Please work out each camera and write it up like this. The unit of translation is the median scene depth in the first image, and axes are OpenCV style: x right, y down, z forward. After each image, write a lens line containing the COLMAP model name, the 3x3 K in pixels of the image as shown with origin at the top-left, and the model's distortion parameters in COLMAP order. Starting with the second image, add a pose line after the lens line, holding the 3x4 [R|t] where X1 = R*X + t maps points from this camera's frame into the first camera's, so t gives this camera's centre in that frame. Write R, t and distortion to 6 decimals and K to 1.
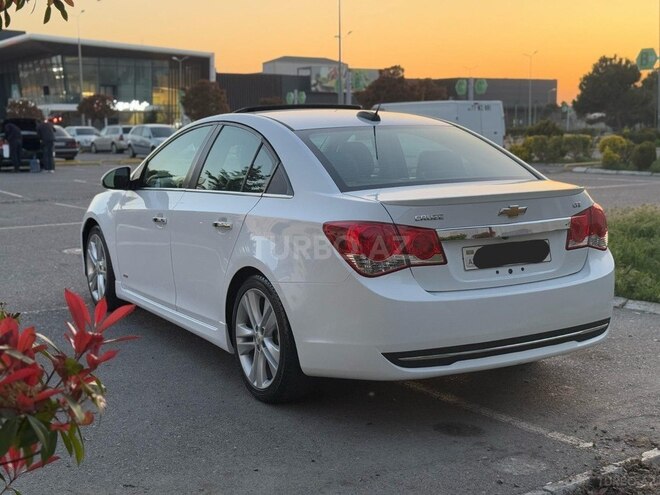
lens RADIAL K [[925.2, 0, 329.9], [0, 925.2, 247.4], [0, 0, 1]] dist [0.124118, 0.000000]
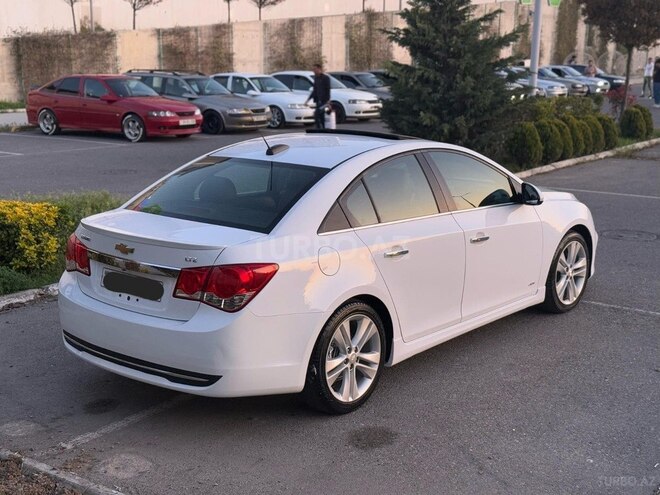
lens RADIAL K [[925.2, 0, 326.6], [0, 925.2, 253.0], [0, 0, 1]] dist [0.124118, 0.000000]
pose [[0.322297, 0.214327, -0.922057, 1.239853], [-0.133352, 0.974599, 0.179928, -0.253912], [0.937199, 0.064968, 0.342691, 0.752634]]
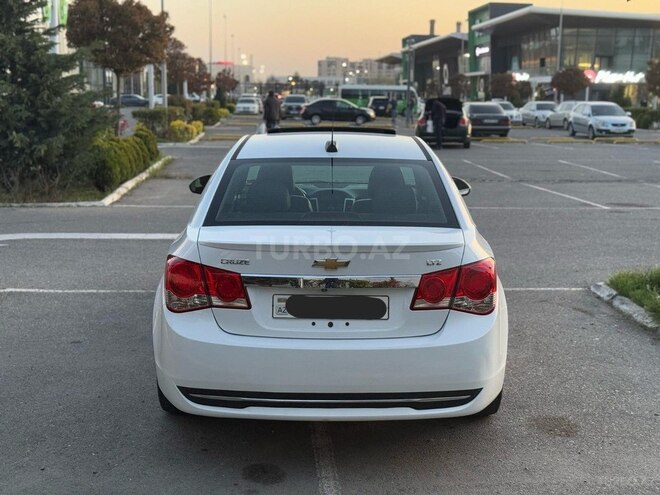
lens RADIAL K [[925.2, 0, 330.9], [0, 925.2, 248.4], [0, 0, 1]] dist [0.124118, 0.000000]
pose [[0.860684, 0.105480, -0.498093, 0.607078], [-0.088792, 0.994409, 0.057155, -0.098643], [0.501337, -0.004966, 0.865238, 0.152242]]
